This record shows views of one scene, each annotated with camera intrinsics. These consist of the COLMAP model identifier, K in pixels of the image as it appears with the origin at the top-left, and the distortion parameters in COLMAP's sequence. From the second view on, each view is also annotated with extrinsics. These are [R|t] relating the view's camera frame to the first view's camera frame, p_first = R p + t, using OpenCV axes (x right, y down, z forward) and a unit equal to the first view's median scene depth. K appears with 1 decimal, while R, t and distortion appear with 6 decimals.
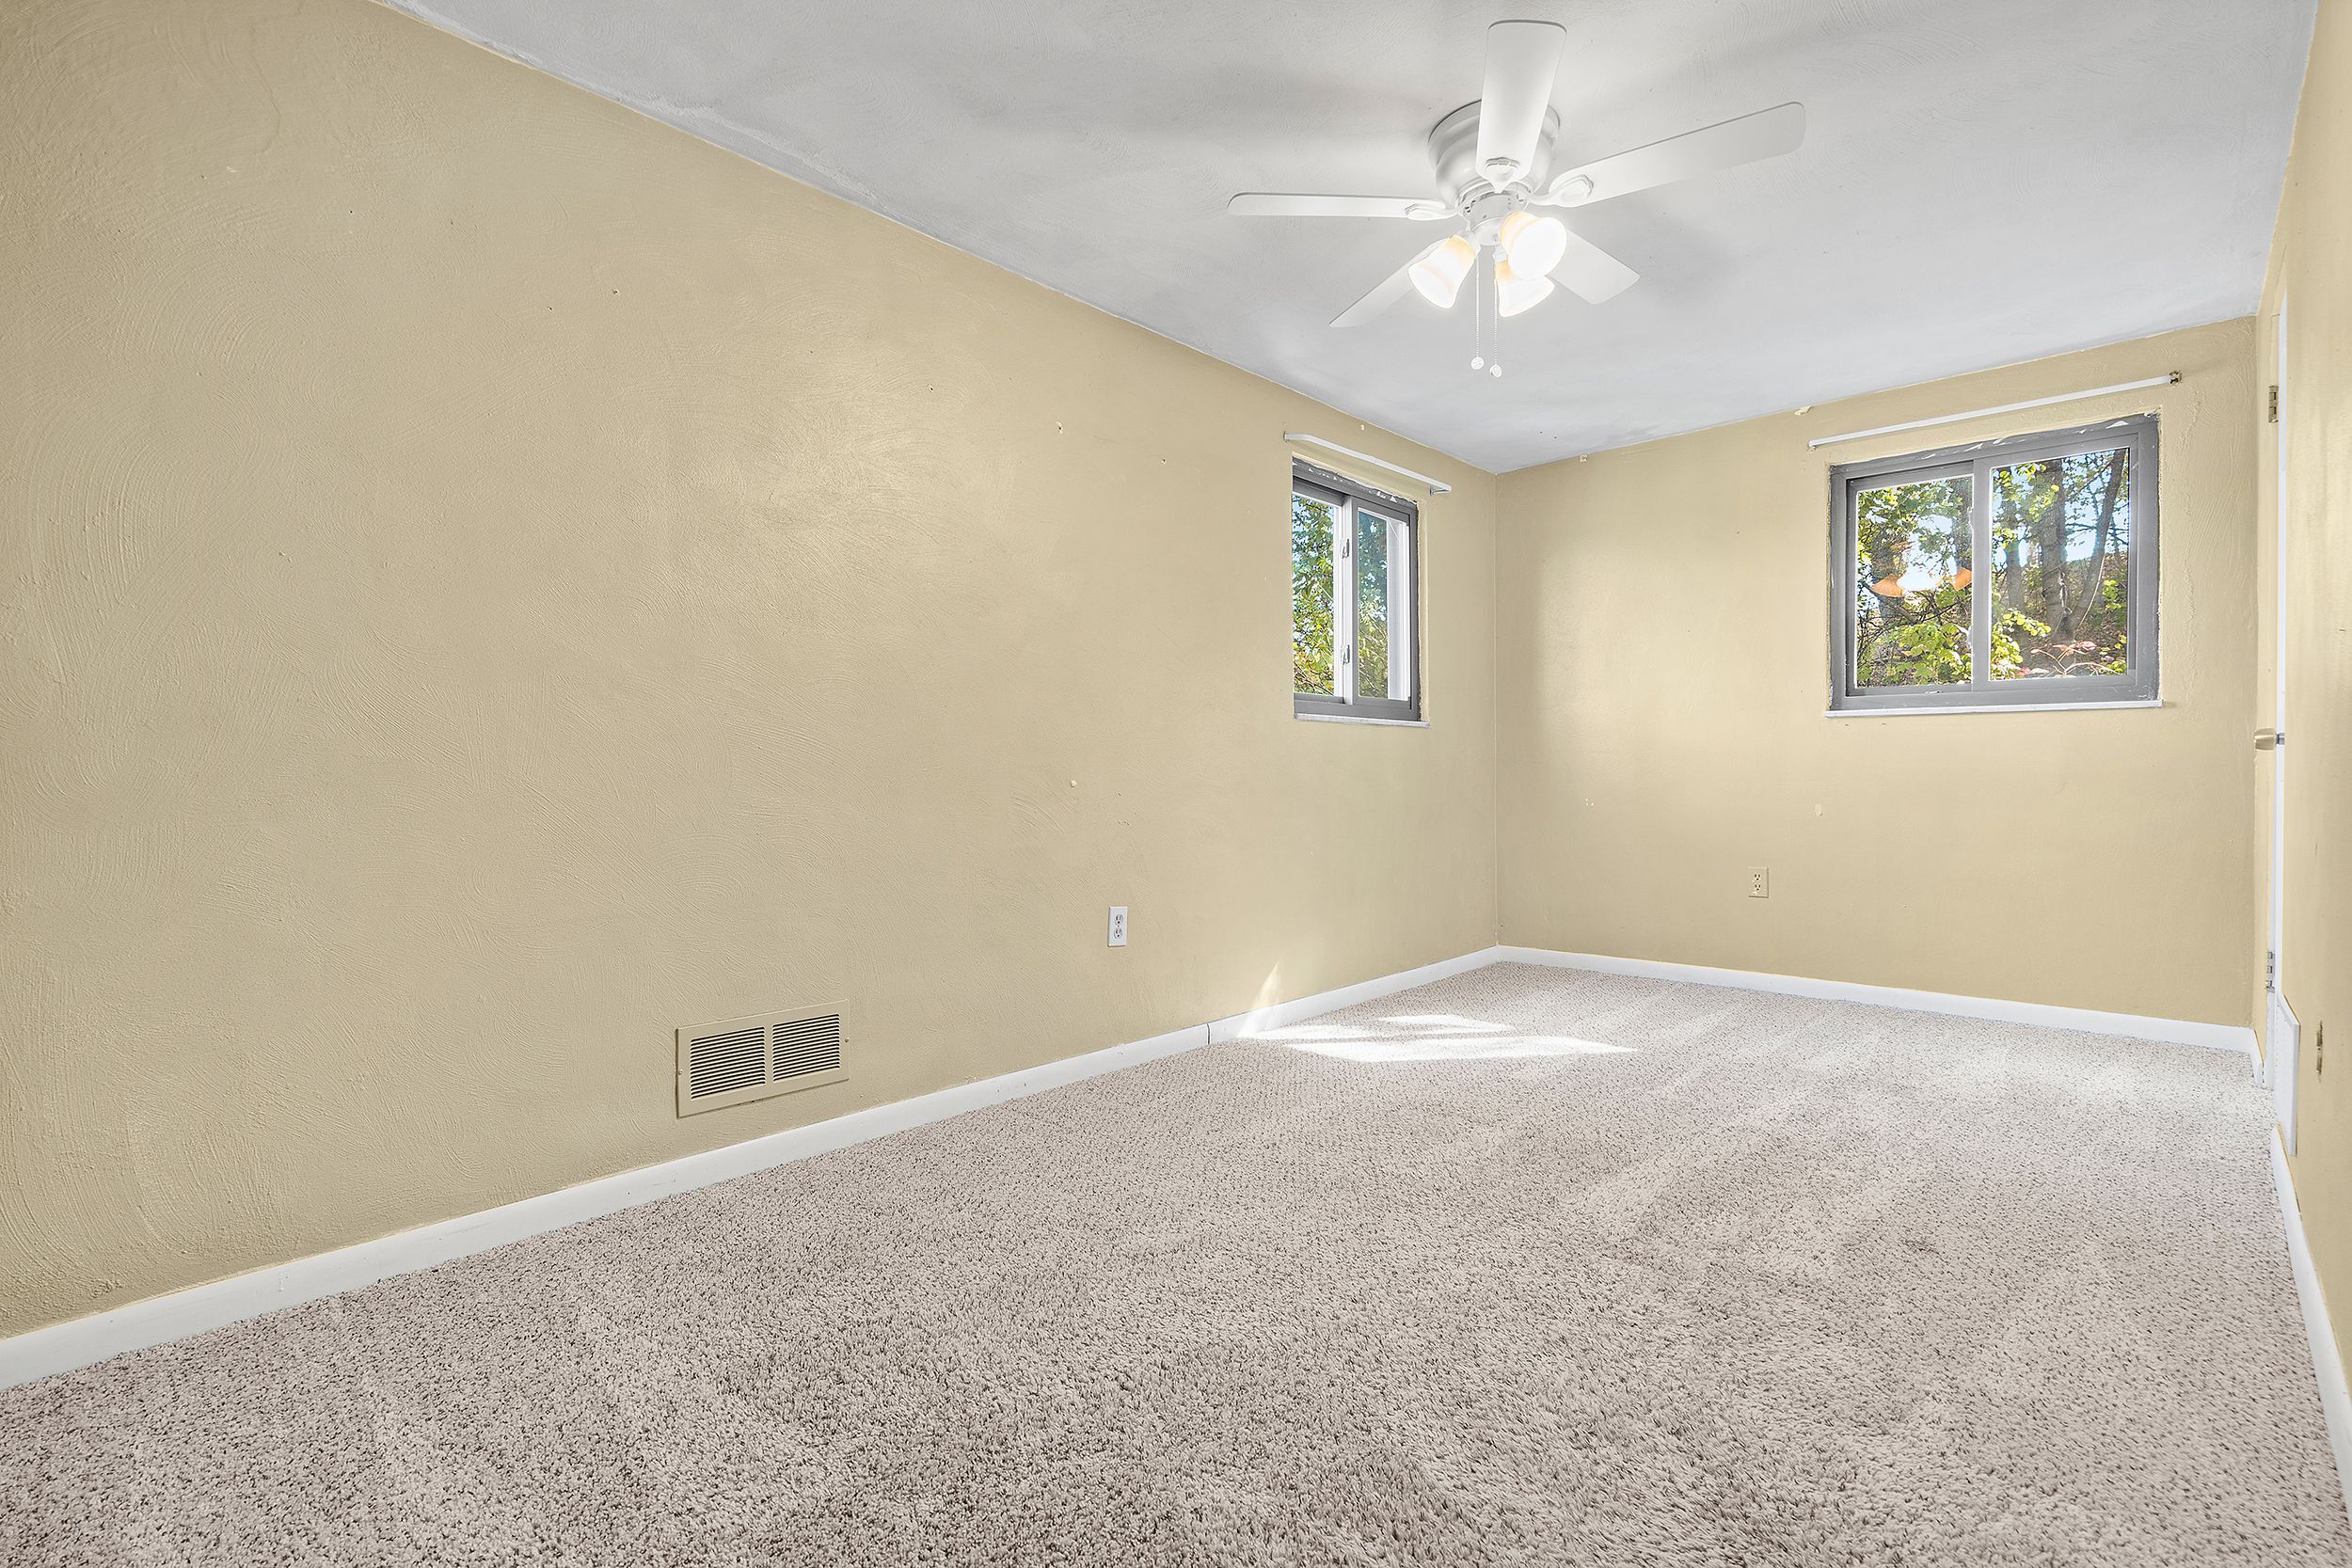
lens RADIAL K [[1074.0, 0, 1169.0], [0, 1074.0, 784.1], [0, 0, 1]] dist [-0.005894, 0.003180]
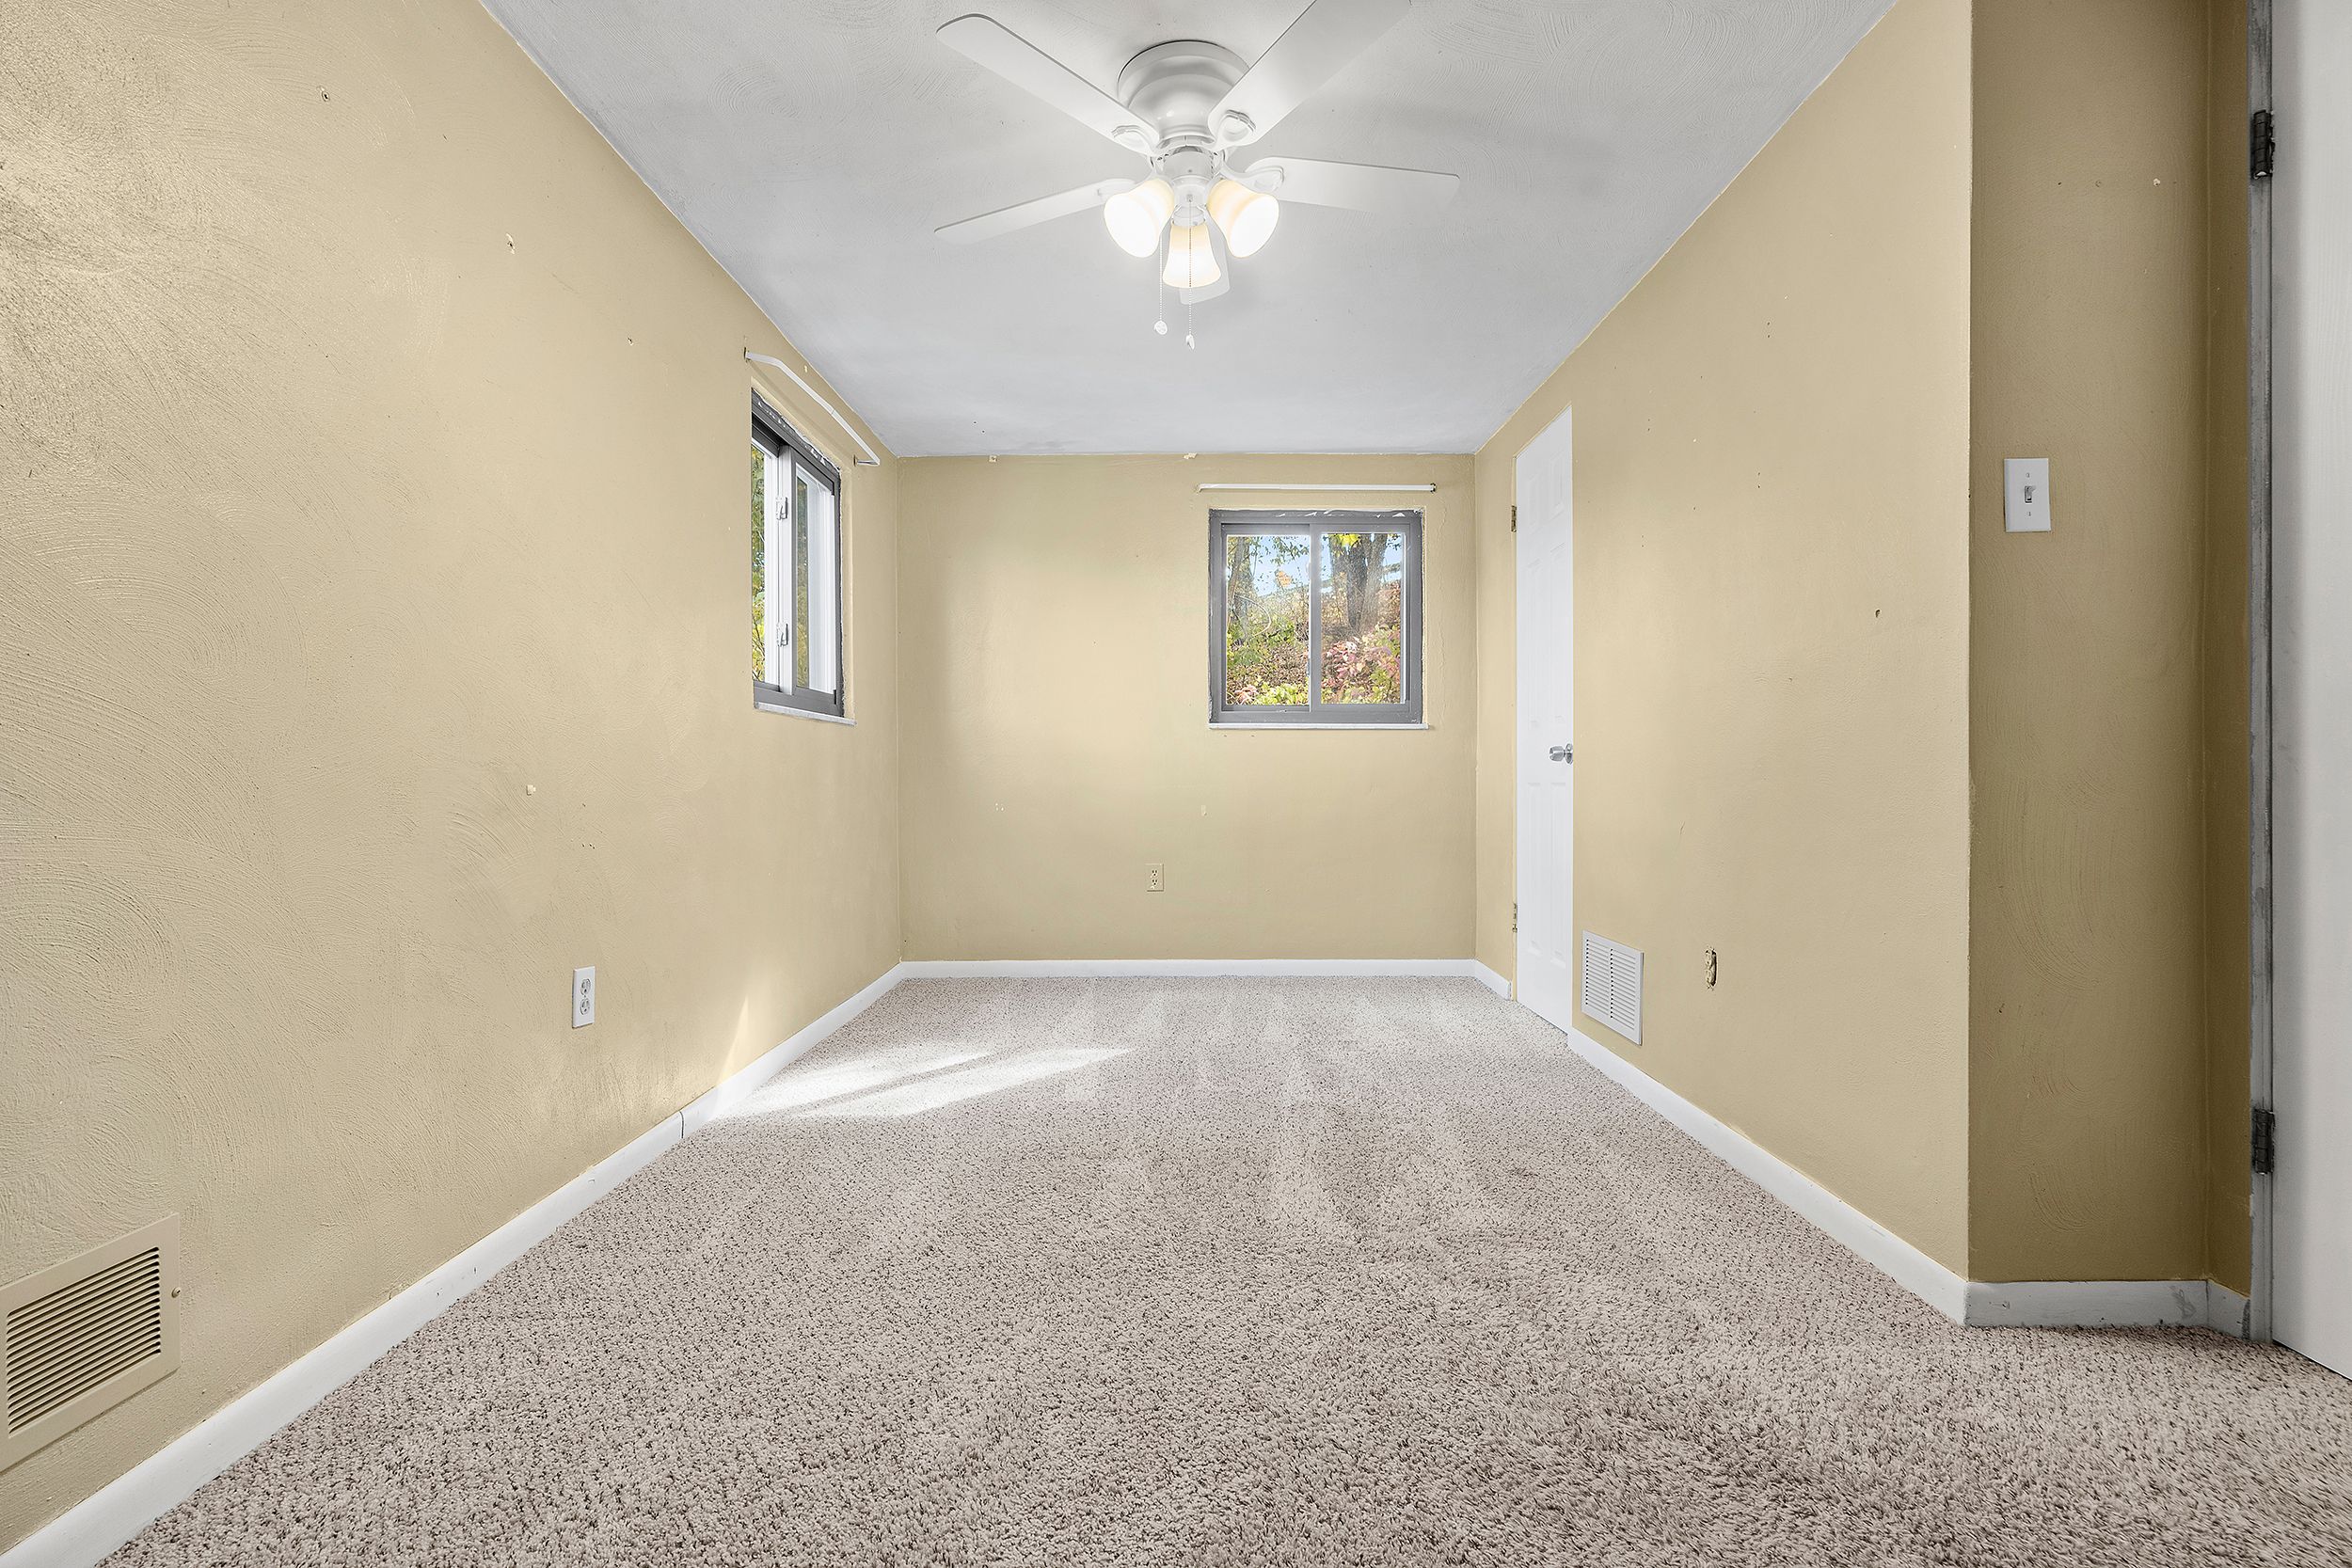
lens RADIAL K [[1074.0, 0, 1179.8], [0, 1074.0, 781.4], [0, 0, 1]] dist [-0.005894, 0.003180]
pose [[0.728010, 0.000470, 0.685566, -0.260558], [0.005058, 0.999969, -0.006056, 0.000755], [-0.685547, 0.007876, 0.727985, 0.257517]]
